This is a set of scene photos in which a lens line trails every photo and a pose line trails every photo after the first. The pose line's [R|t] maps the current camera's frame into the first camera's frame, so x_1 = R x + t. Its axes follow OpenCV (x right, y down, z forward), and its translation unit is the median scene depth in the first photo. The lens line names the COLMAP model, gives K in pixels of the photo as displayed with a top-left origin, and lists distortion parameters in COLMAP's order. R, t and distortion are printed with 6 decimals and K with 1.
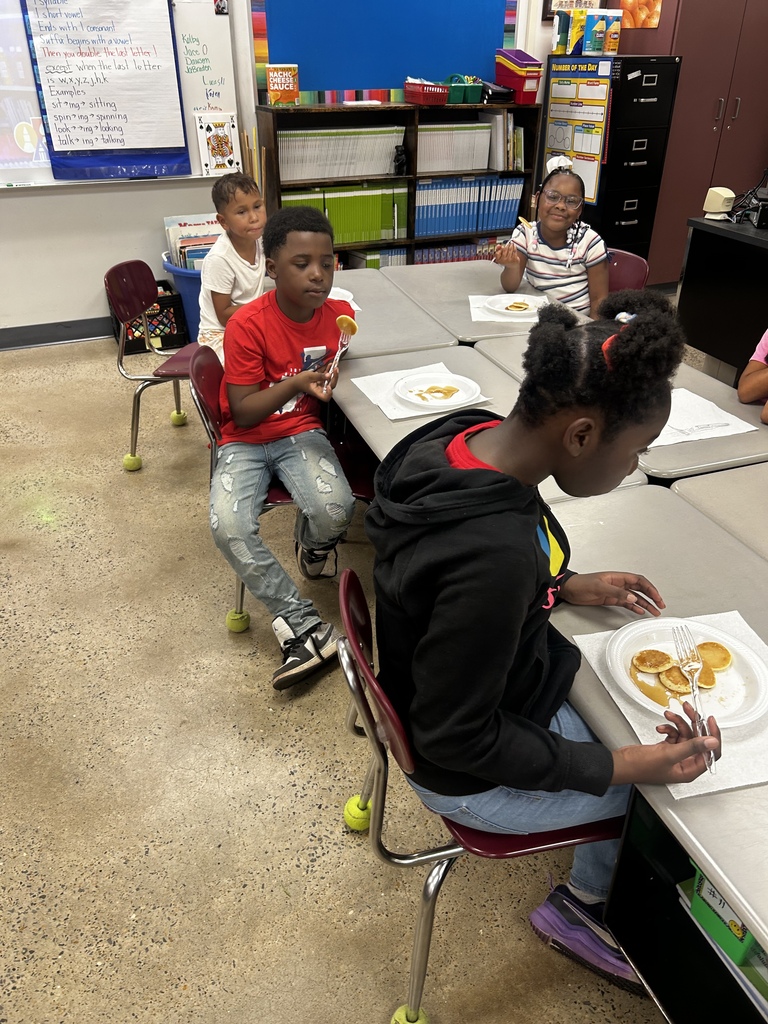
lens RADIAL K [[776.7, 0, 381.1], [0, 776.7, 512.1], [0, 0, 1]] dist [0.049701, -0.053109]
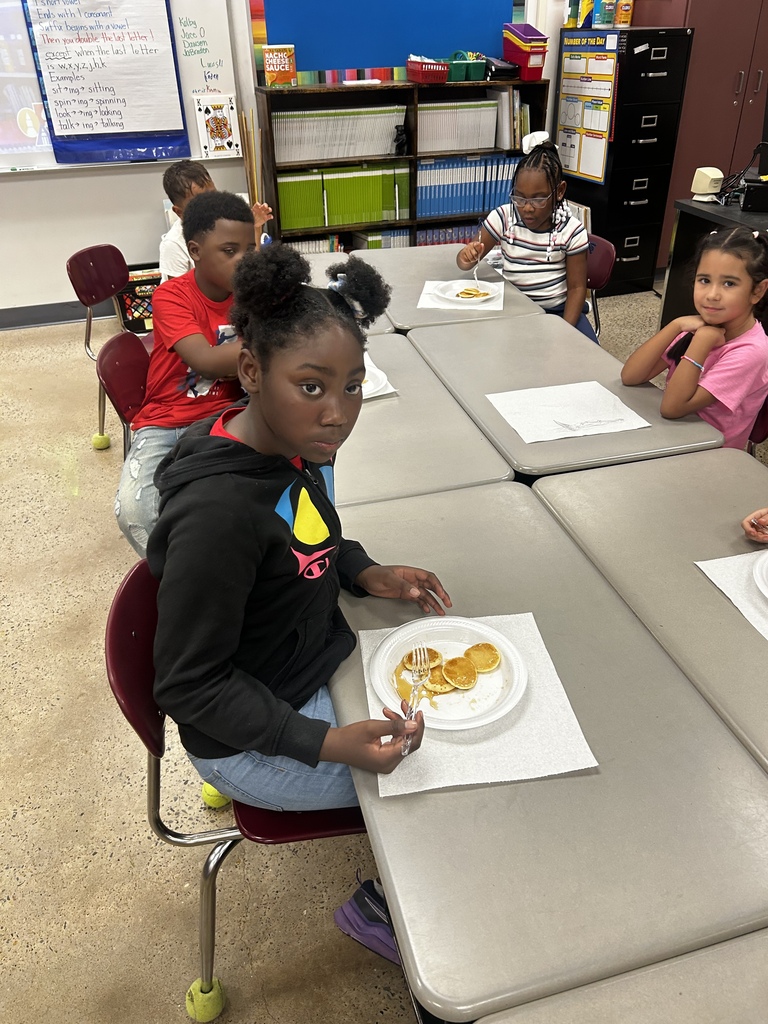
lens RADIAL K [[776.7, 0, 387.6], [0, 776.7, 509.3], [0, 0, 1]] dist [0.049701, -0.053109]
pose [[0.995828, 0.030082, -0.086147, 0.137810], [-0.027853, 0.999248, 0.026957, -0.010879], [0.086893, -0.024445, 0.995918, -0.001105]]
